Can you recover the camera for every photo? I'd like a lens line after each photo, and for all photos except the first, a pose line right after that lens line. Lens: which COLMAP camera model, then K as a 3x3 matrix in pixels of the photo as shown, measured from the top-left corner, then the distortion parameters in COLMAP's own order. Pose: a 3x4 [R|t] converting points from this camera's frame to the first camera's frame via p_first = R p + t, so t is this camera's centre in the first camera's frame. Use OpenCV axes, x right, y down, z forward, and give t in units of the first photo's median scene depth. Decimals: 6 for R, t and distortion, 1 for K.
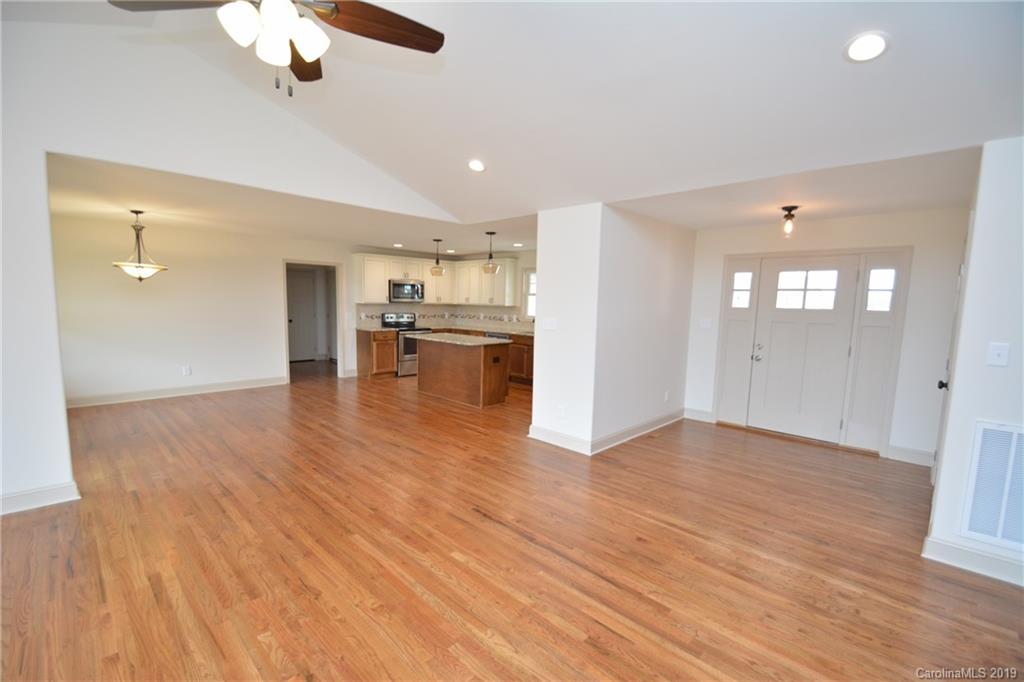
lens RADIAL K [[447.8, 0, 498.7], [0, 447.8, 349.5], [0, 0, 1]] dist [0.014667, -0.017062]
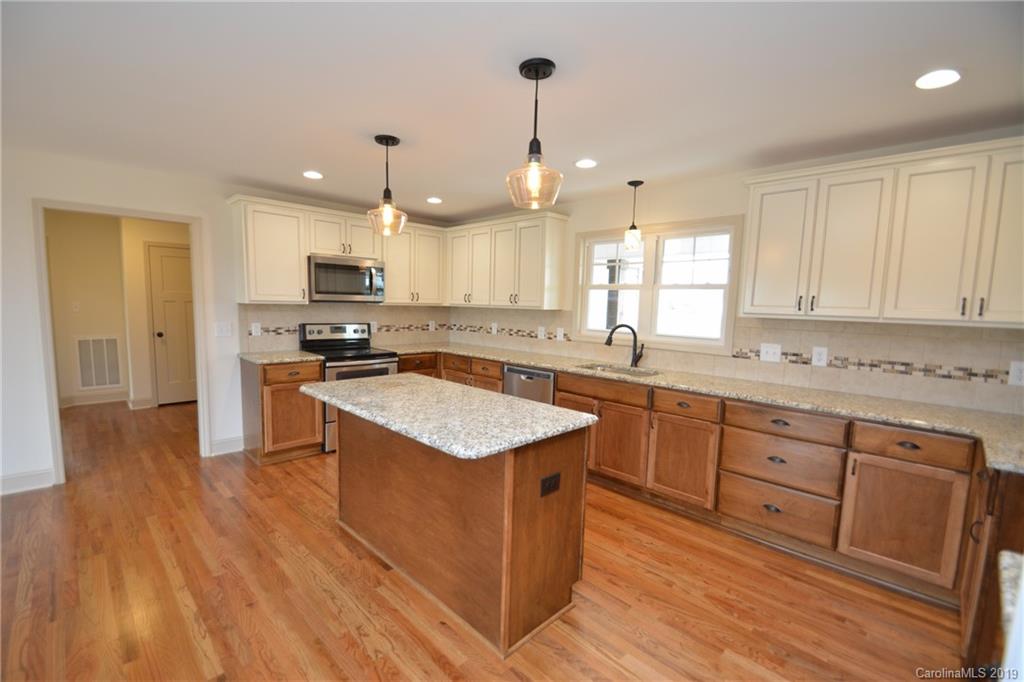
lens RADIAL K [[447.8, 0, 498.7], [0, 447.8, 349.5], [0, 0, 1]] dist [0.014667, -0.017062]
pose [[0.999892, 0.003952, -0.014140, -0.044842], [-0.004046, 0.999970, -0.006629, -0.081061], [0.014113, 0.006686, 0.999878, 0.820004]]
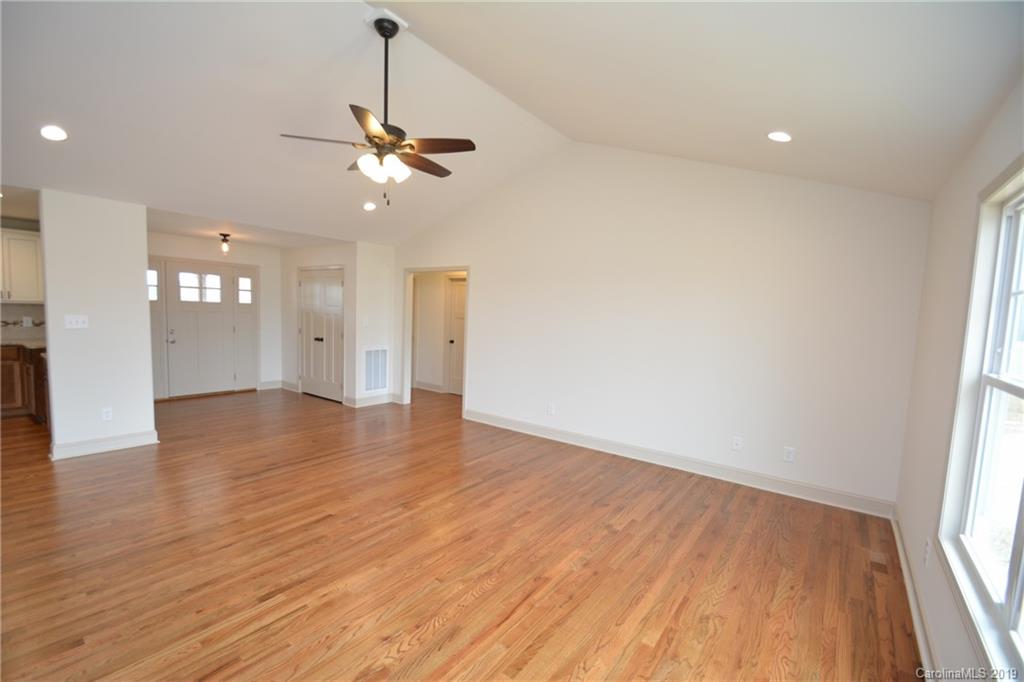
lens RADIAL K [[447.8, 0, 498.7], [0, 447.8, 349.5], [0, 0, 1]] dist [0.014667, -0.017062]
pose [[-0.132804, -0.112722, 0.984711, -0.776601], [0.068635, 0.990081, 0.122594, -0.048186], [-0.988763, 0.083867, -0.123750, 0.259368]]
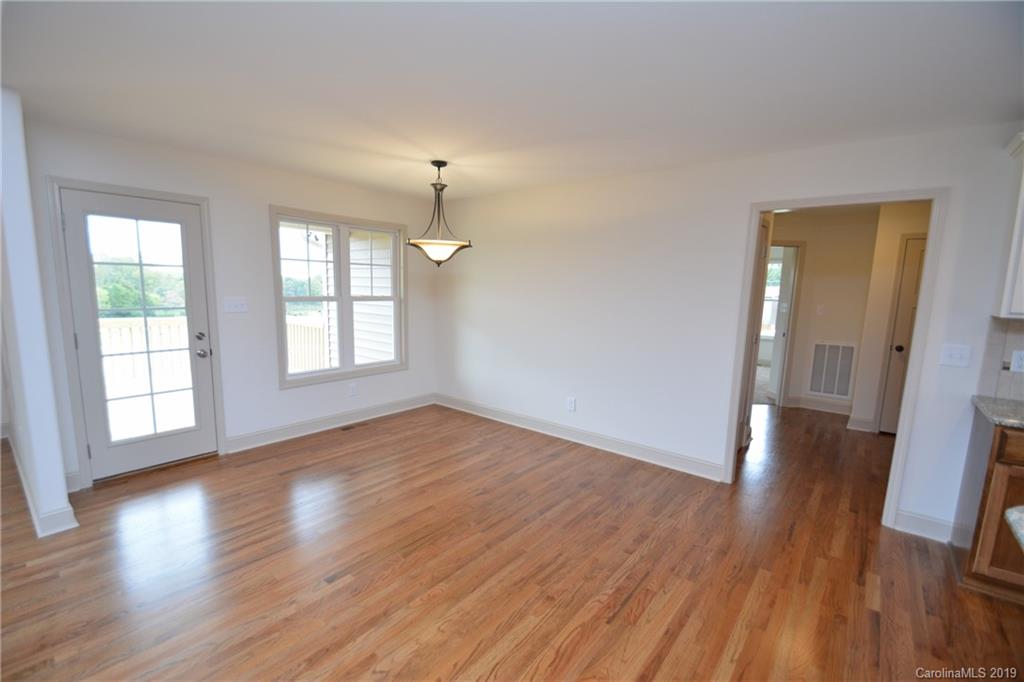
lens RADIAL K [[447.8, 0, 498.7], [0, 447.8, 349.5], [0, 0, 1]] dist [0.014667, -0.017062]
pose [[0.091961, 0.123568, -0.988066, -0.083436], [-0.132050, 0.985020, 0.110897, -0.112292], [0.986968, 0.120276, 0.106900, 1.024702]]
